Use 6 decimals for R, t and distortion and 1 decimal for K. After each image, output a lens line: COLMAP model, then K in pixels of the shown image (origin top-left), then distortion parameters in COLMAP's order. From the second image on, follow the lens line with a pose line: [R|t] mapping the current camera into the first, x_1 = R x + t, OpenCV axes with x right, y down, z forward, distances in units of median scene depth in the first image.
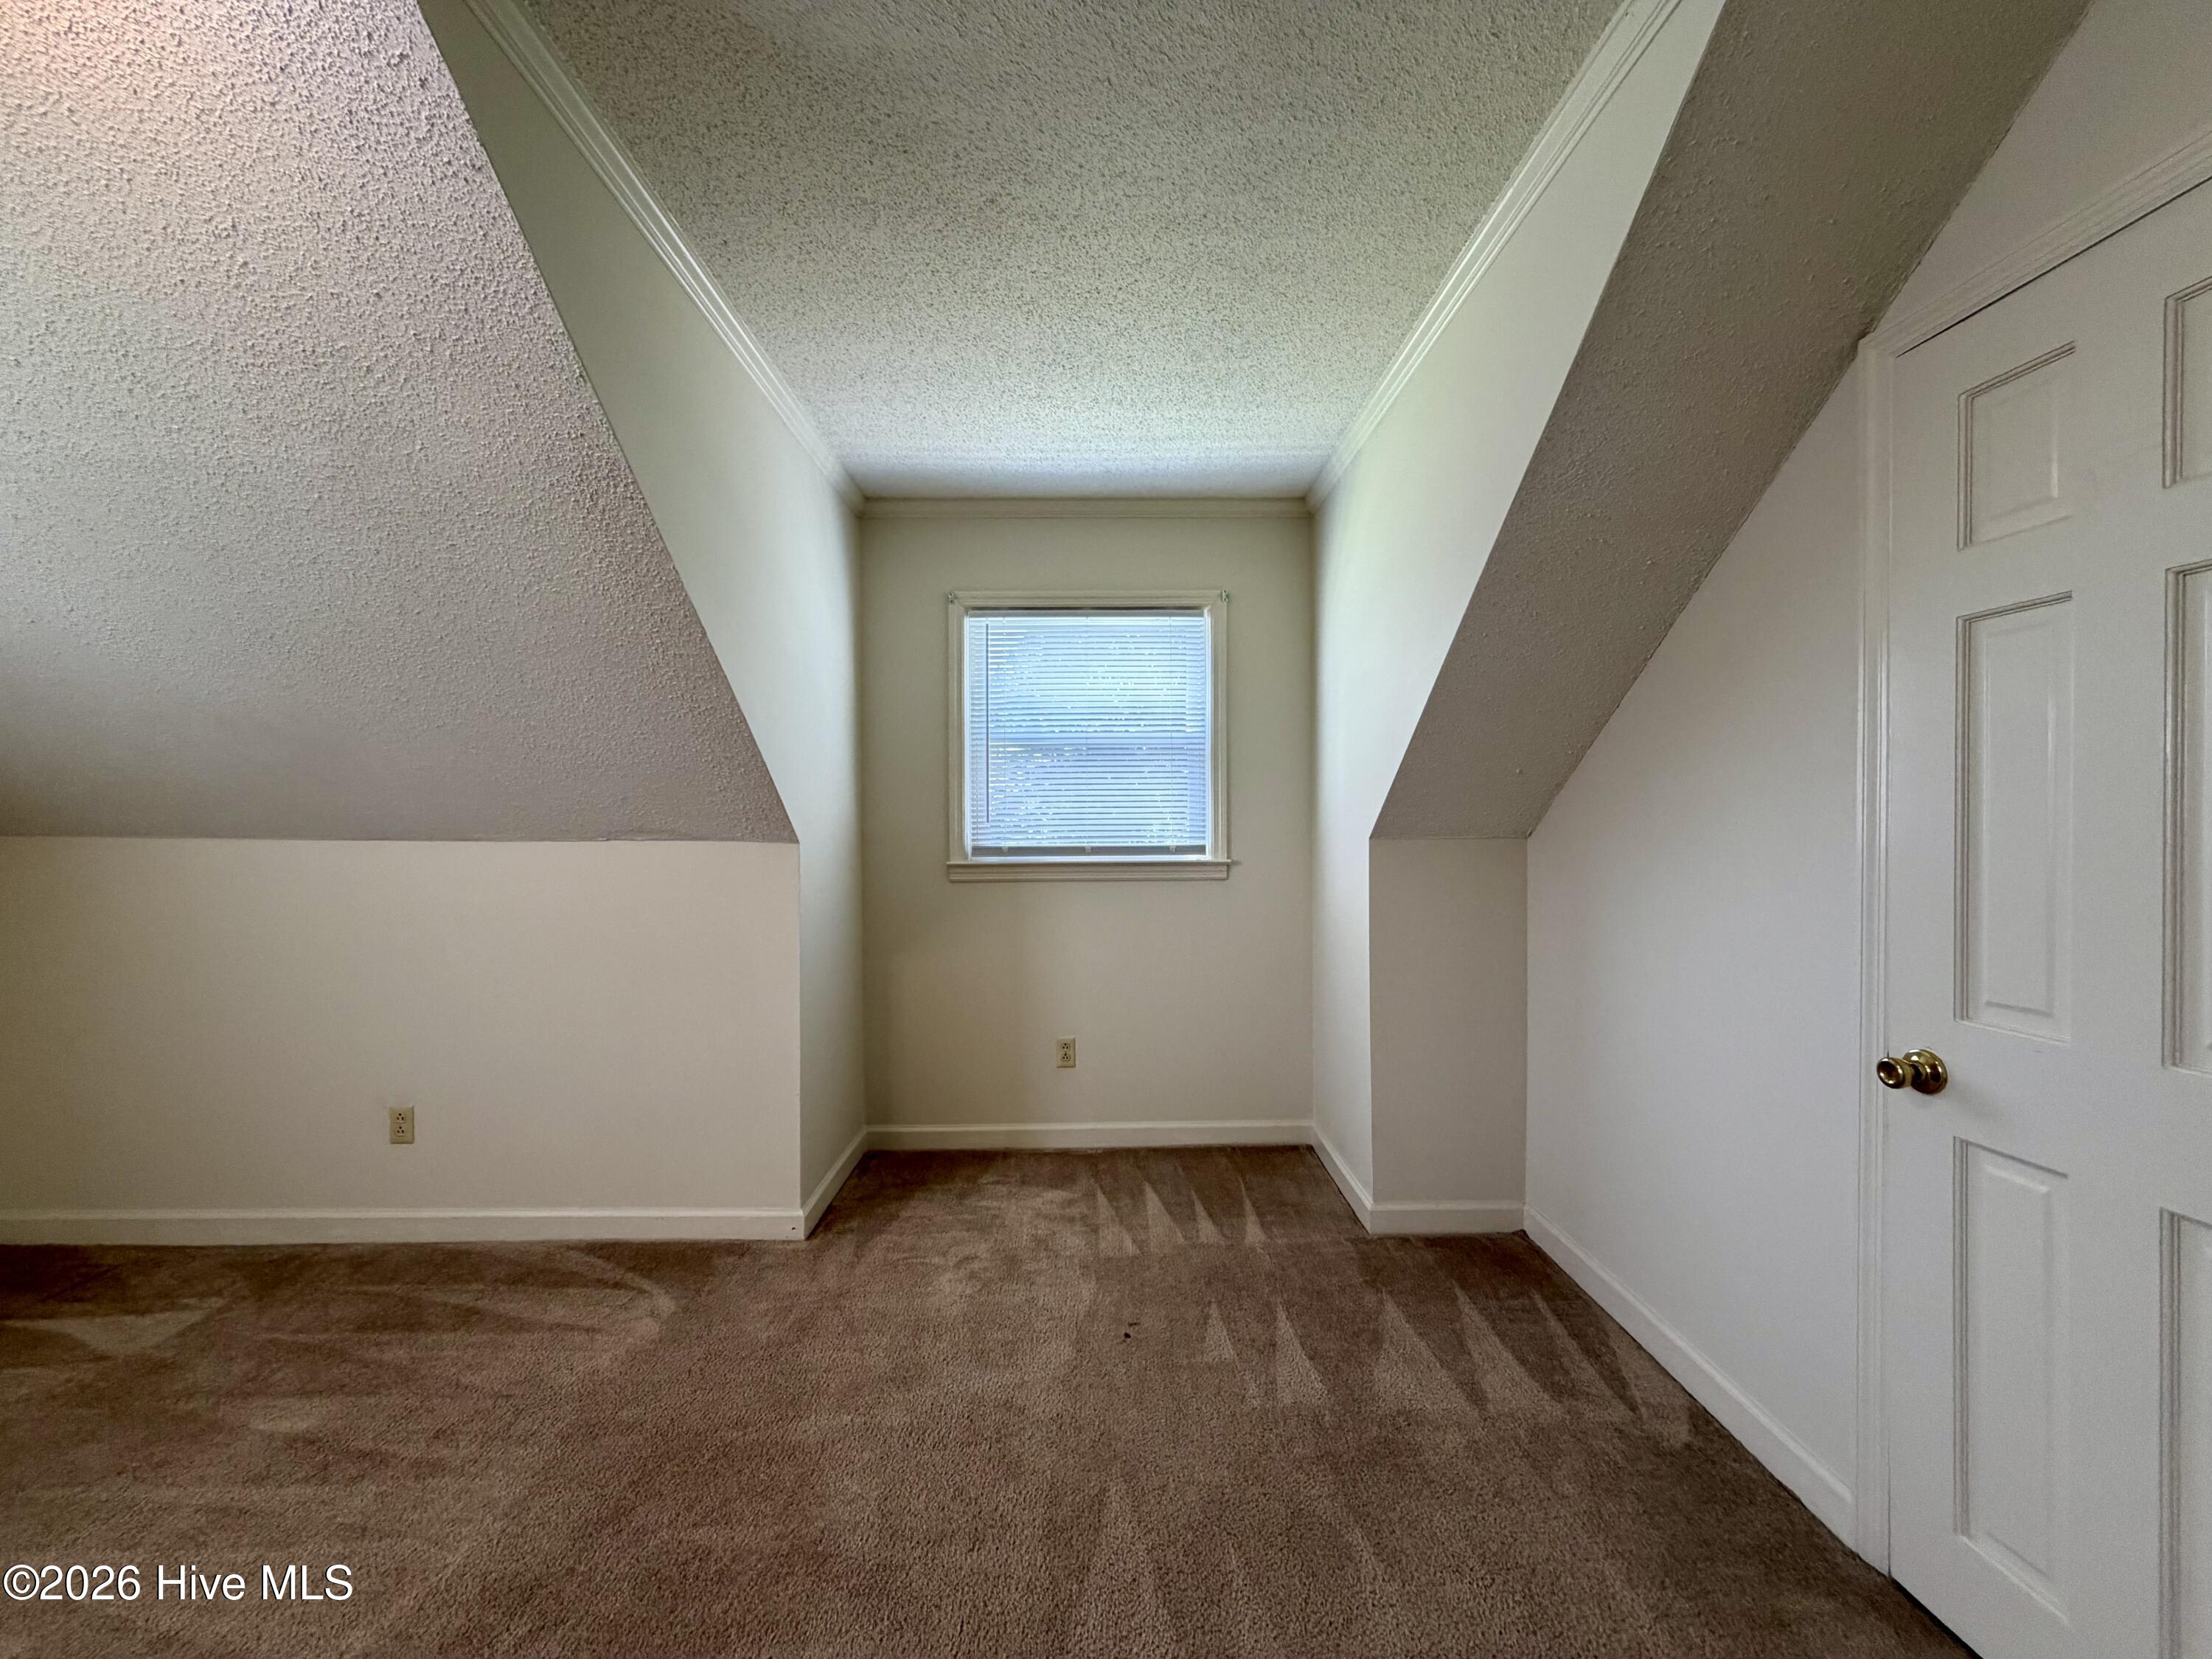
lens RADIAL K [[885.7, 0, 1121.0], [0, 885.7, 833.0], [0, 0, 1]] dist [0.002469, -0.000334]
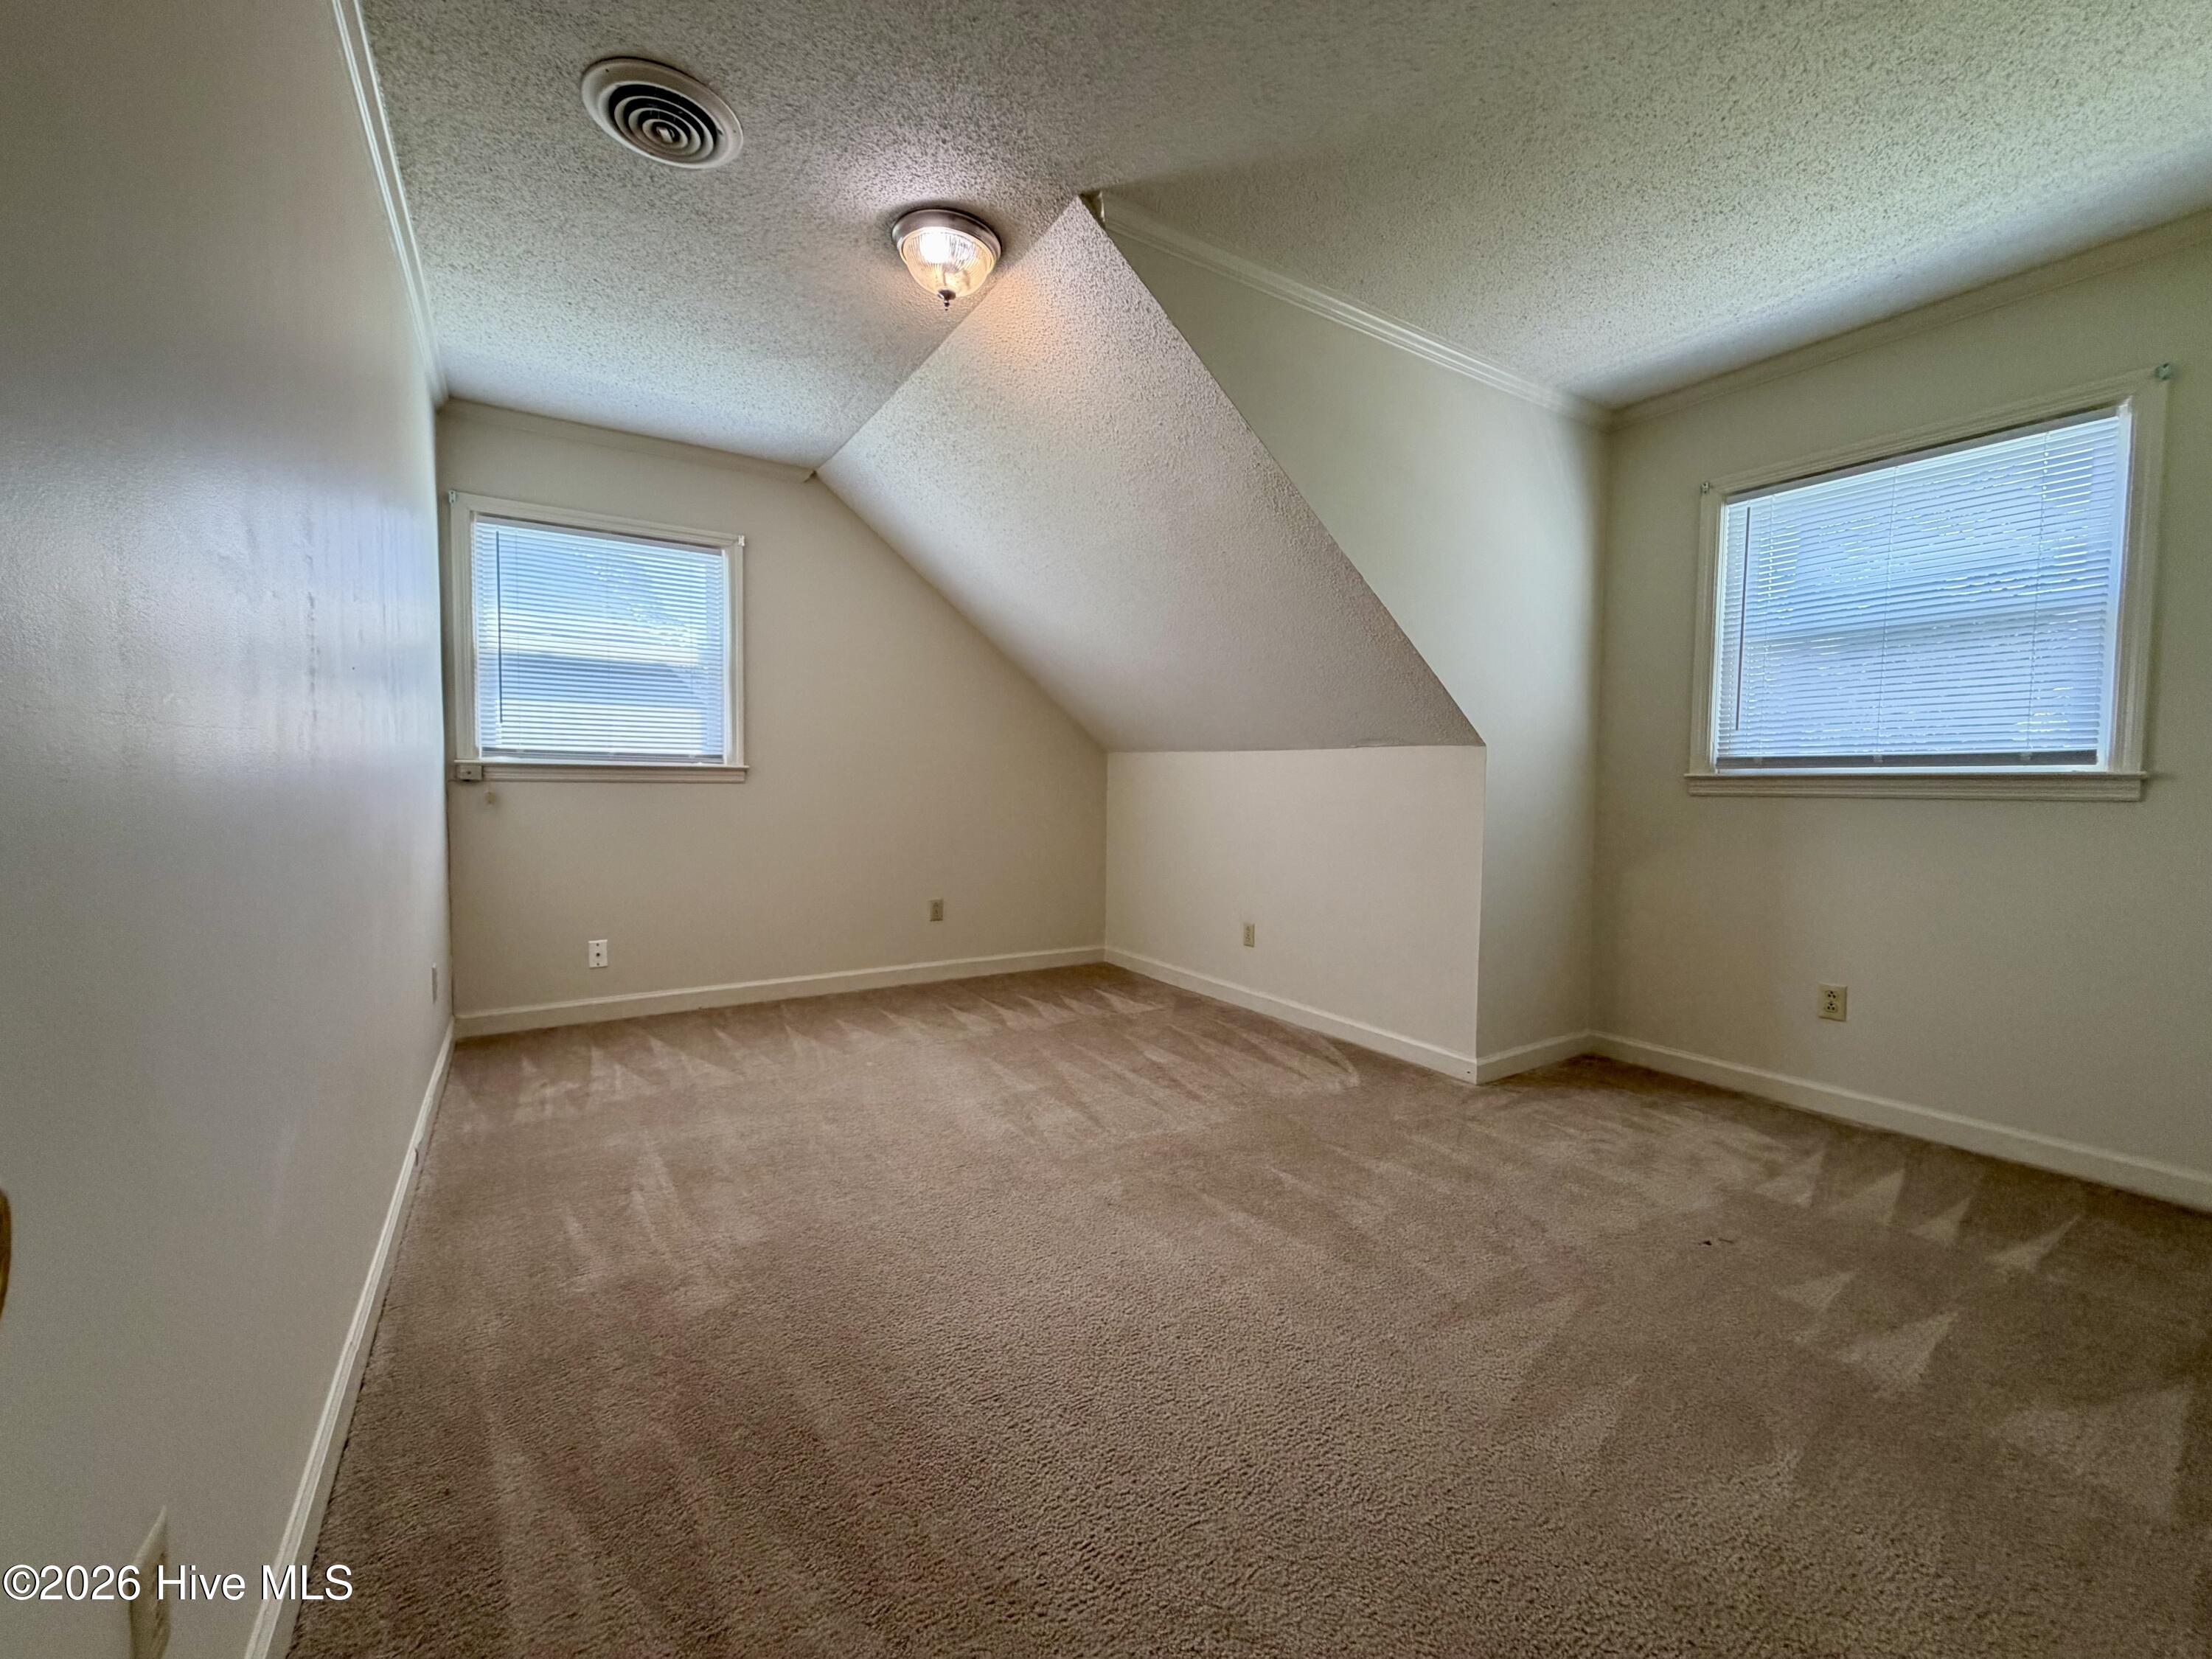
lens RADIAL K [[883.2, 0, 1100.0], [0, 883.2, 827.0], [0, 0, 1]] dist [-0.001236, -0.000435]
pose [[0.528224, 0.051141, -0.847564, 0.341224], [-0.017561, 0.998629, 0.049312, 0.067119], [0.848924, -0.011164, 0.528397, -0.036542]]
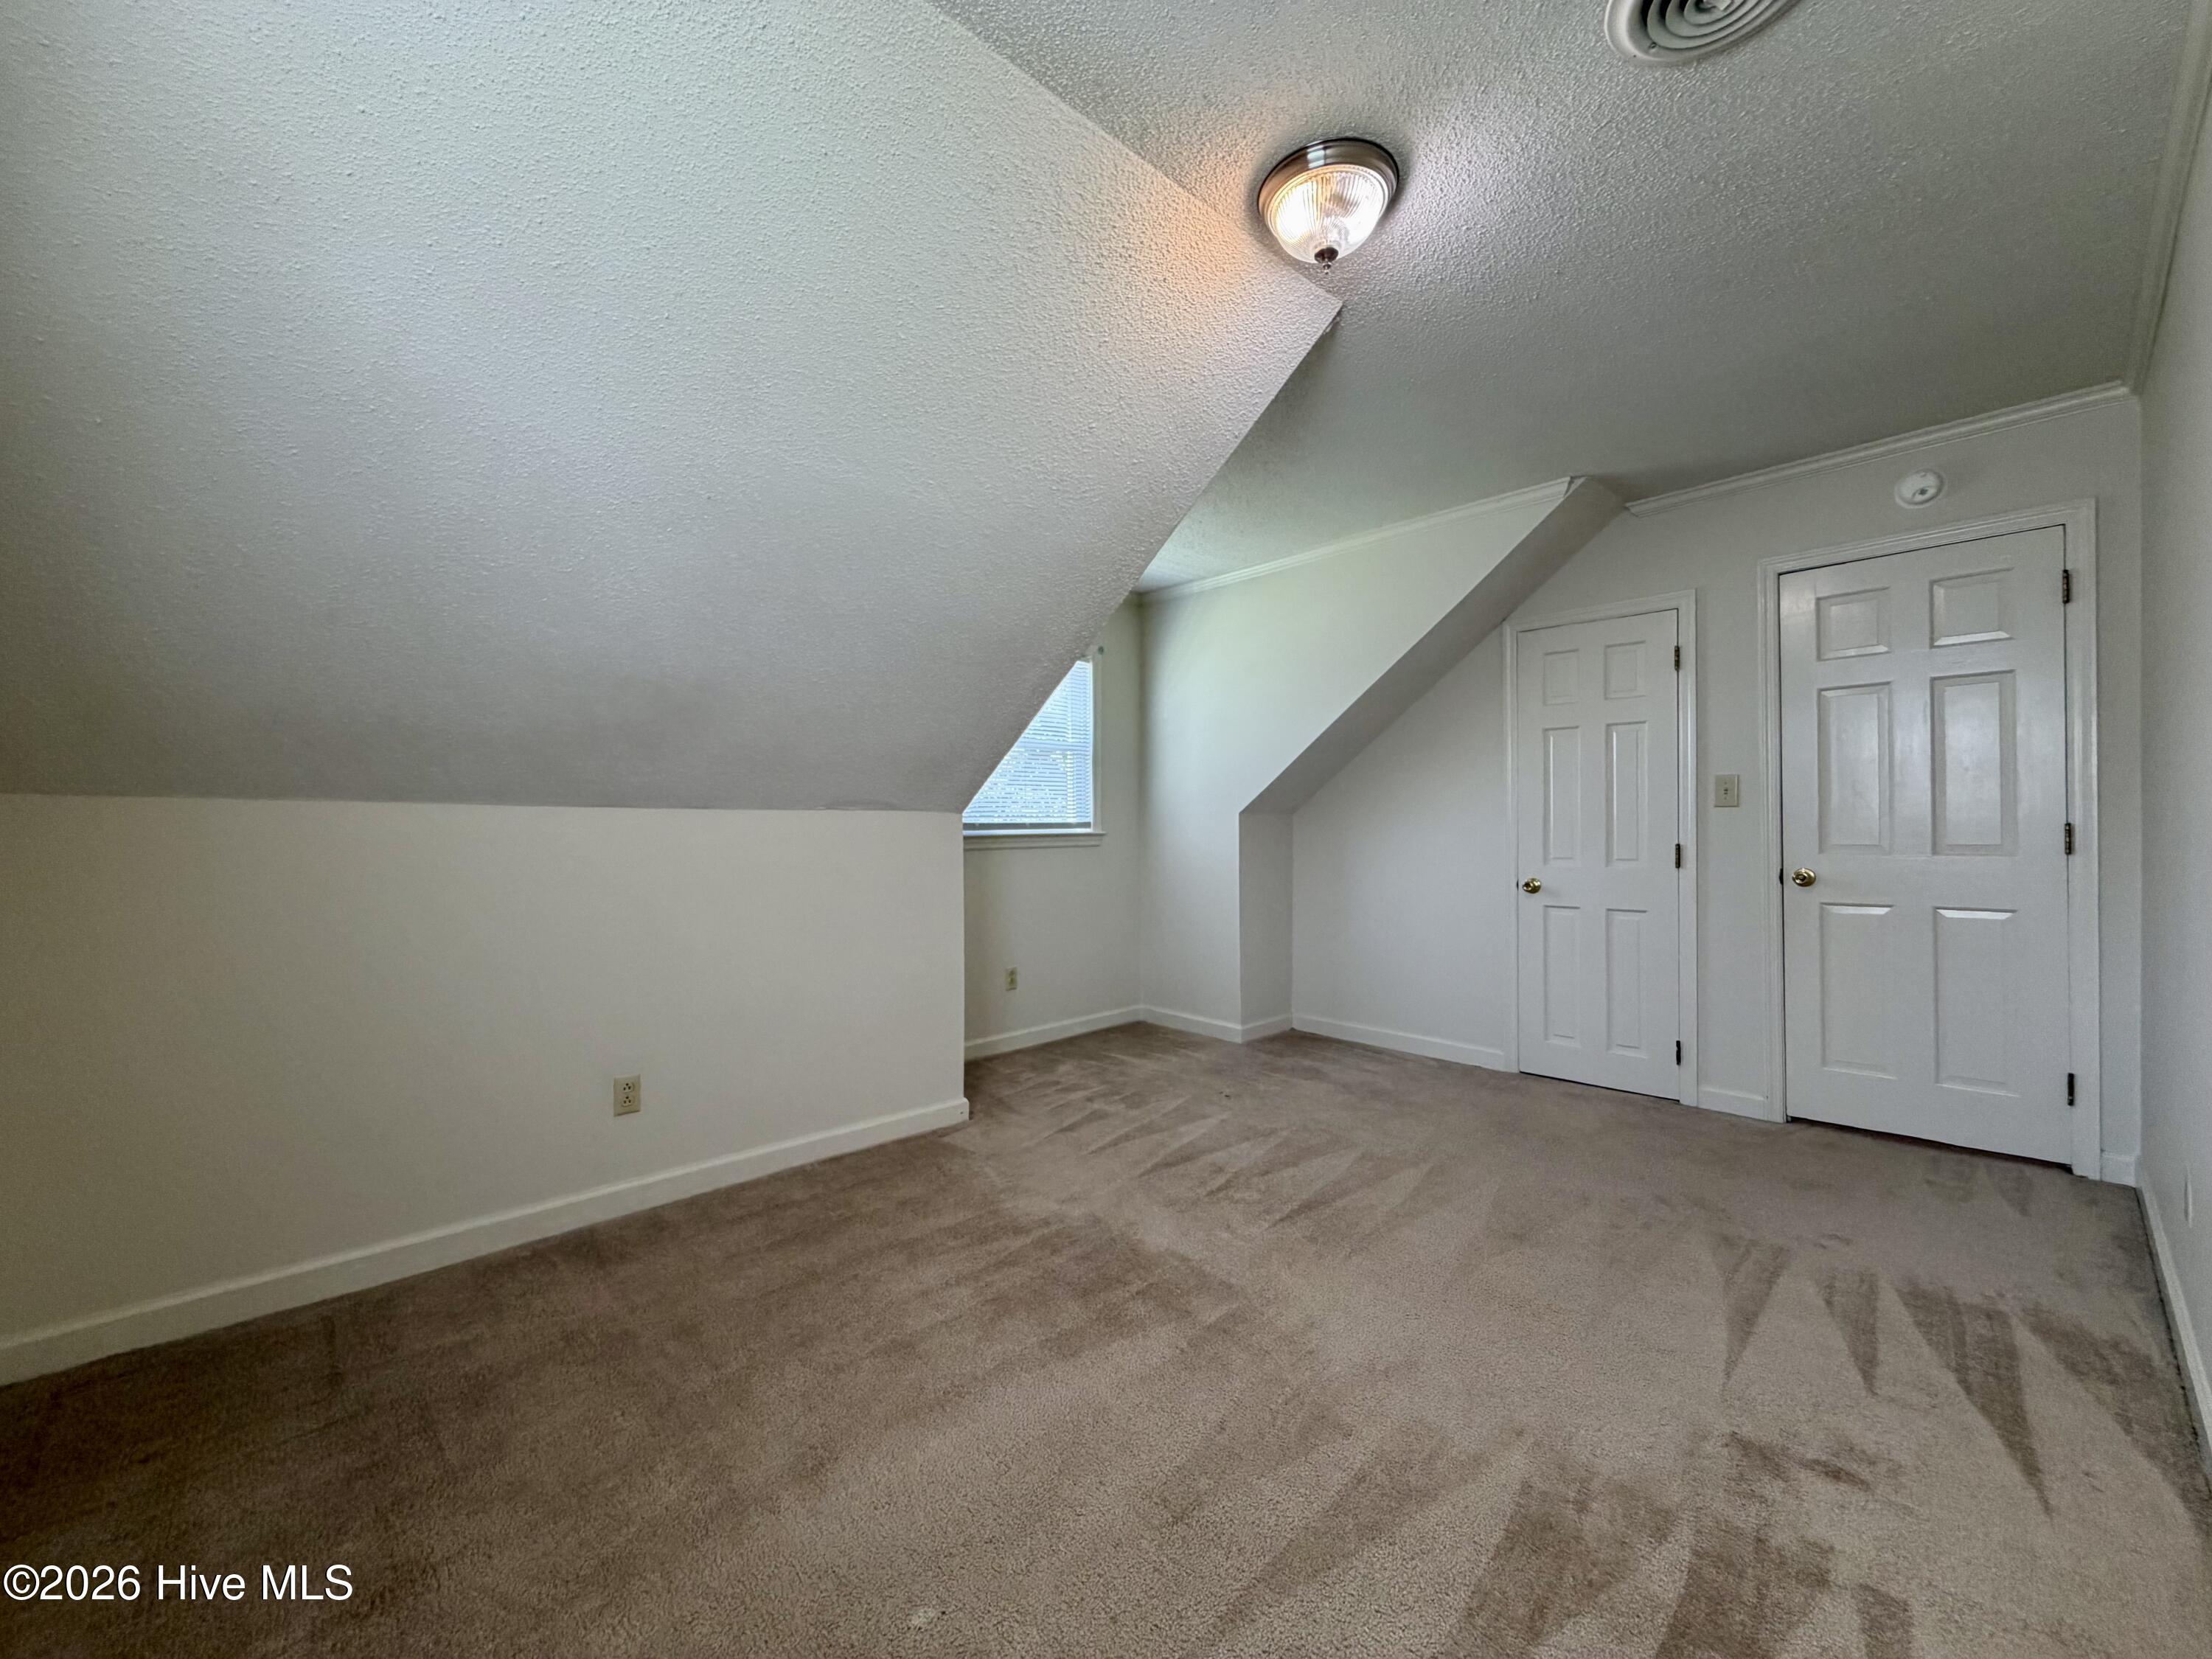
lens RADIAL K [[883.2, 0, 1100.0], [0, 883.2, 827.0], [0, 0, 1]] dist [-0.001236, -0.000435]
pose [[0.732236, -0.000121, 0.681051, -1.094909], [0.013753, 0.999799, -0.014608, 0.054014], [-0.680912, 0.020063, 0.732090, -0.078656]]
